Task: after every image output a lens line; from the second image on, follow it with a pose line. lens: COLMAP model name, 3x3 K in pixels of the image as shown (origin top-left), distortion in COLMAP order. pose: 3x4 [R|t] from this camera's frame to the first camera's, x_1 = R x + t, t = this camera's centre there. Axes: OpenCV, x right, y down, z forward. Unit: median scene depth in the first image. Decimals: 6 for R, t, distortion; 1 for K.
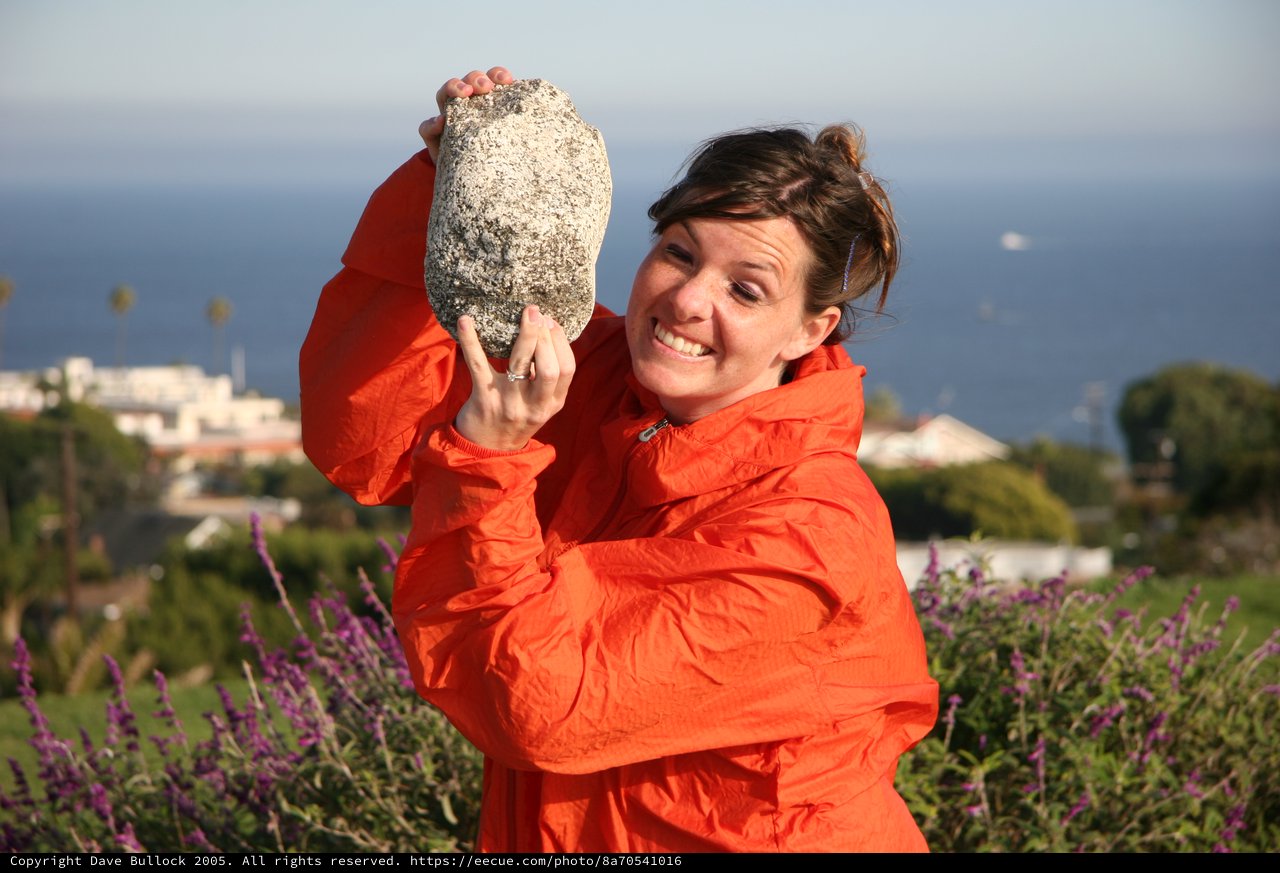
lens RADIAL K [[4818.9, 0, 620.6], [0, 4818.9, 435.1], [0, 0, 1]] dist [0.985115, -0.658758]
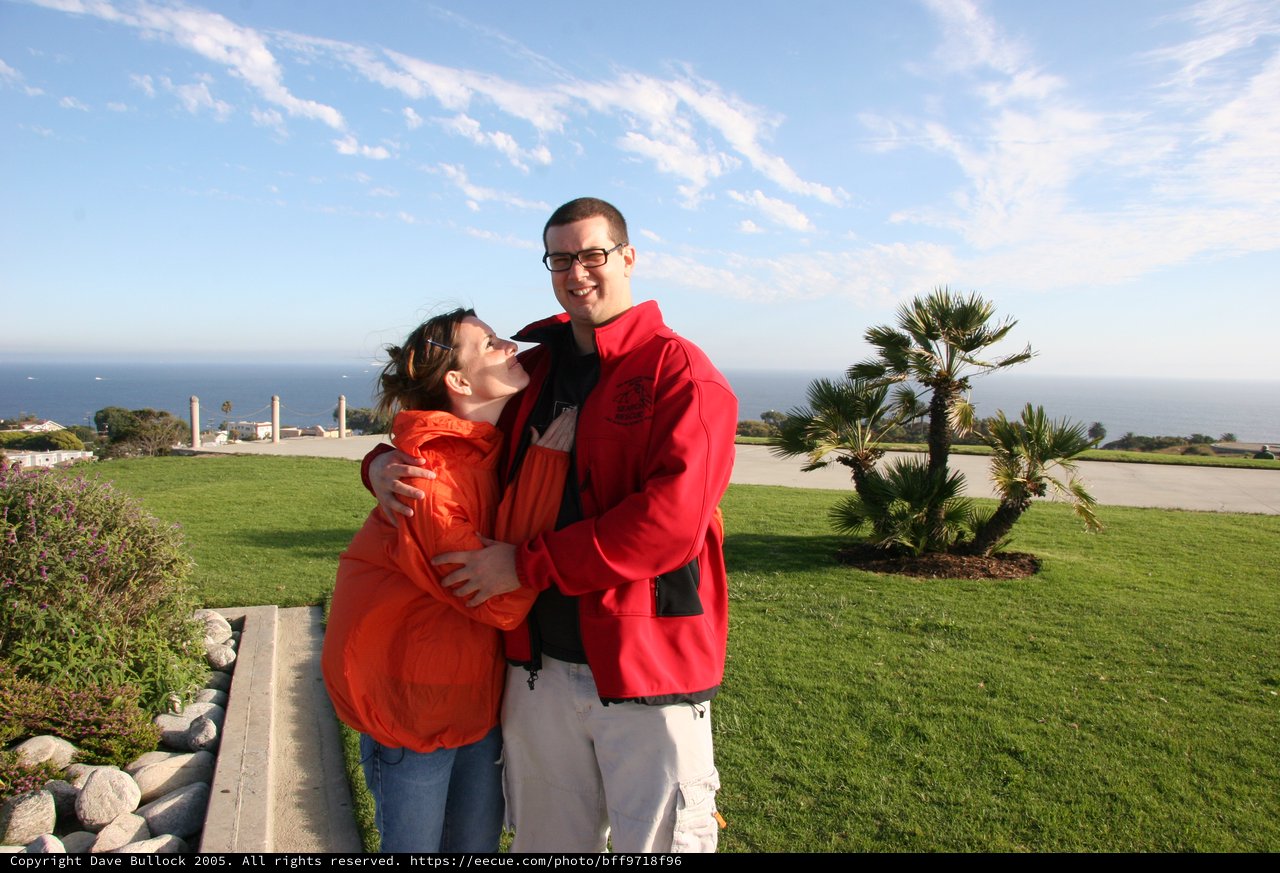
lens RADIAL K [[958.3, 0, 636.0], [0, 958.3, 438.9], [0, 0, 1]] dist [-0.185941, 0.125262]
pose [[0.810466, -0.028542, 0.585090, 0.037681], [0.014882, 0.999493, 0.028143, -0.003816], [-0.585597, -0.014101, 0.810480, 0.155819]]
